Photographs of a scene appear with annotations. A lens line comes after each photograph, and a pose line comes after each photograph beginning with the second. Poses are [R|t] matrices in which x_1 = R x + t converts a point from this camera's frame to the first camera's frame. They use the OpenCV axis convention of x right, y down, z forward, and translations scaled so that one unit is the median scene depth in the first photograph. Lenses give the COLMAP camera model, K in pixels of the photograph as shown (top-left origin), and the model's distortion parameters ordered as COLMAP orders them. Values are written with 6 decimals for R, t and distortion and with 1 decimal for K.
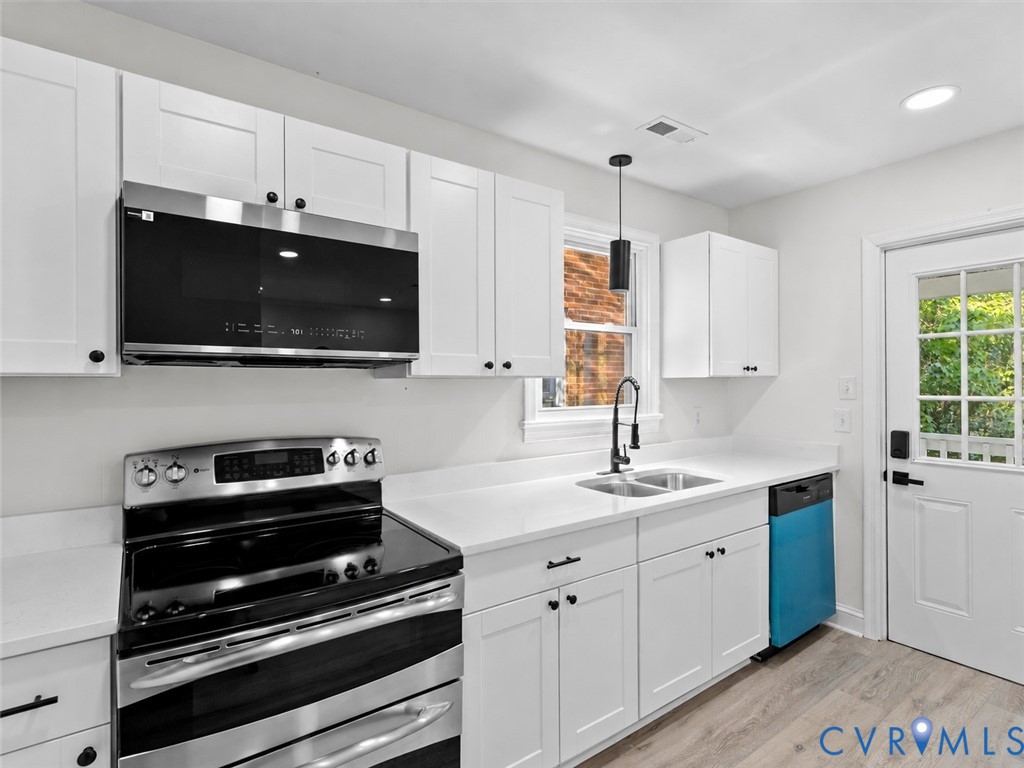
lens RADIAL K [[521.8, 0, 504.7], [0, 521.8, 386.1], [0, 0, 1]] dist [0.008008, -0.000175]
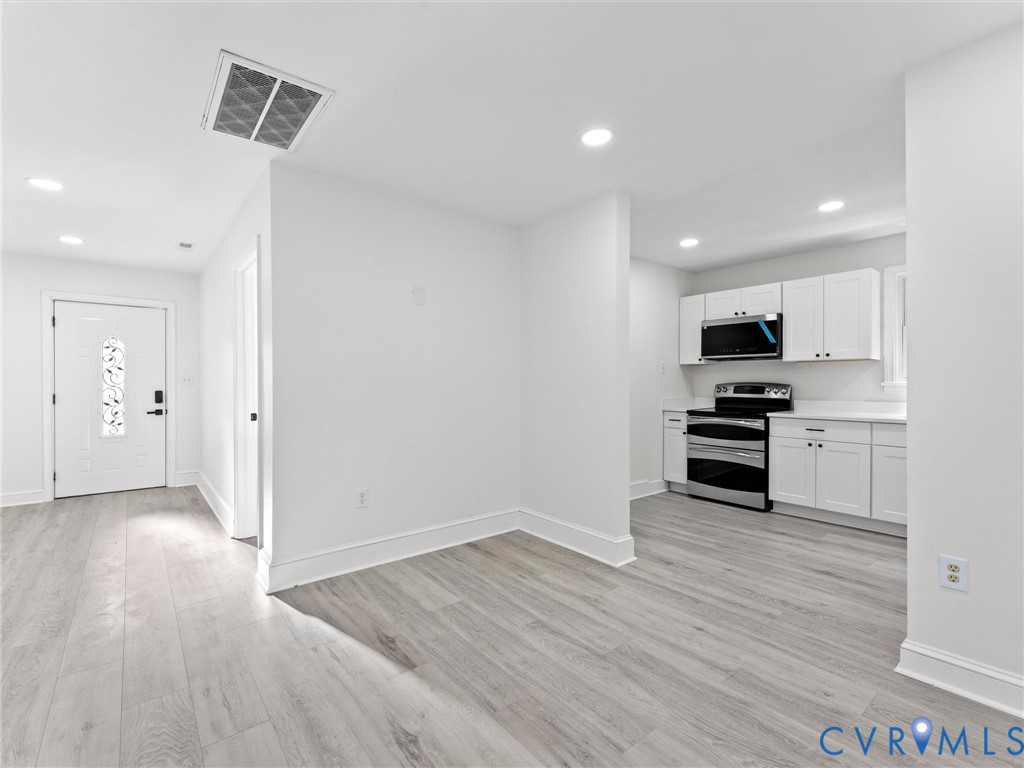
lens RADIAL K [[470.4, 0, 508.8], [0, 470.4, 384.8], [0, 0, 1]] dist [0.001214, 0.002458]
pose [[0.071041, 0.008929, -0.997433, 1.564017], [-0.006242, 0.999944, 0.008507, 0.067136], [0.997454, 0.005622, 0.071093, -0.465410]]
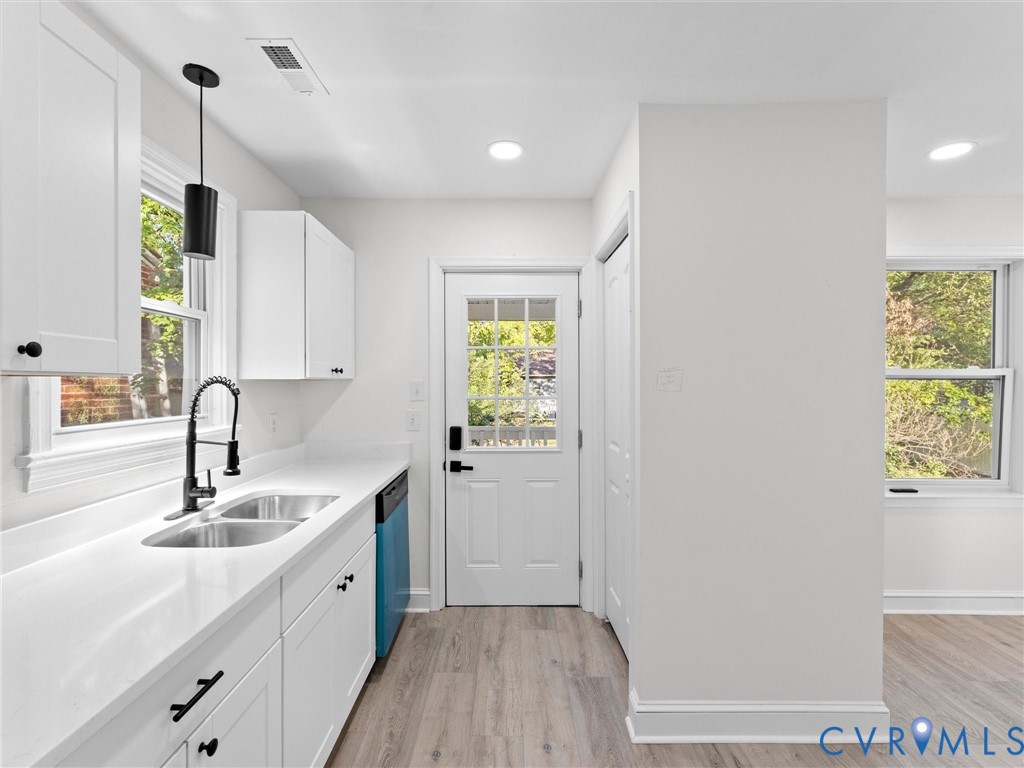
lens RADIAL K [[494.5, 0, 510.6], [0, 494.5, 388.1], [0, 0, 1]] dist [0.004598, 0.000319]
pose [[0.575933, -0.001689, 0.817495, -0.091598], [0.002992, 0.999996, -0.000042, -0.000962], [-0.817492, 0.002470, 0.575935, 0.263559]]
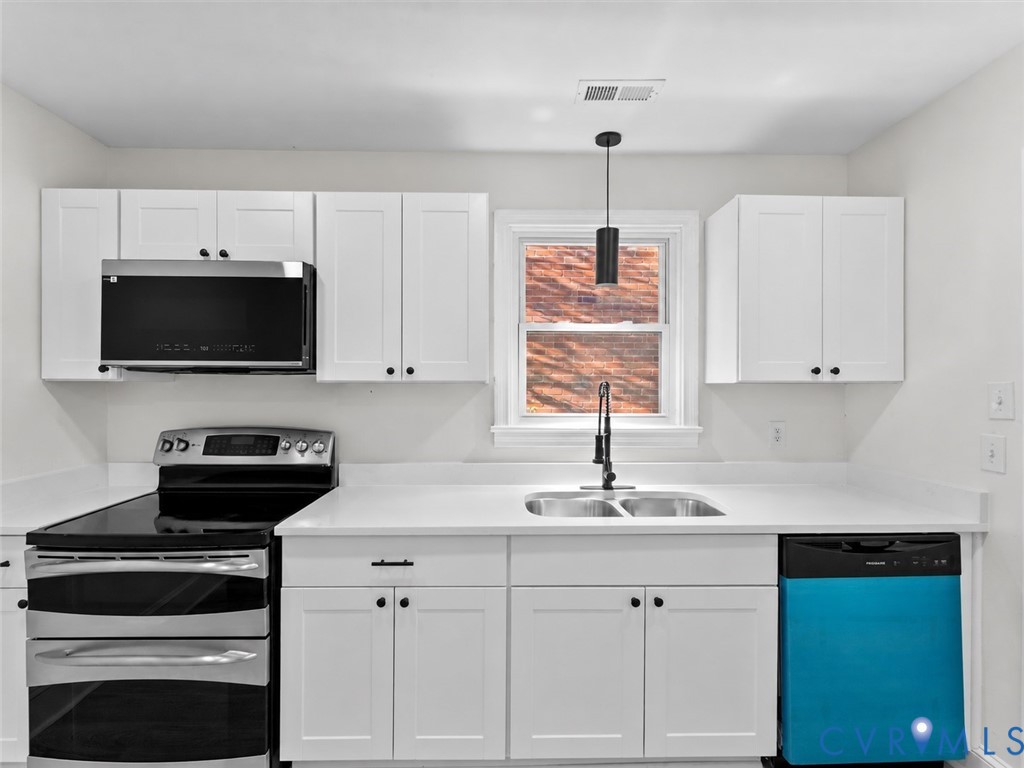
lens RADIAL K [[470.4, 0, 503.4], [0, 470.4, 390.0], [0, 0, 1]] dist [0.001214, 0.002458]
pose [[0.825787, 0.010412, -0.563887, 0.533766], [-0.011000, 0.999937, 0.002354, -0.003735], [0.563875, 0.004259, 0.825849, 0.240041]]
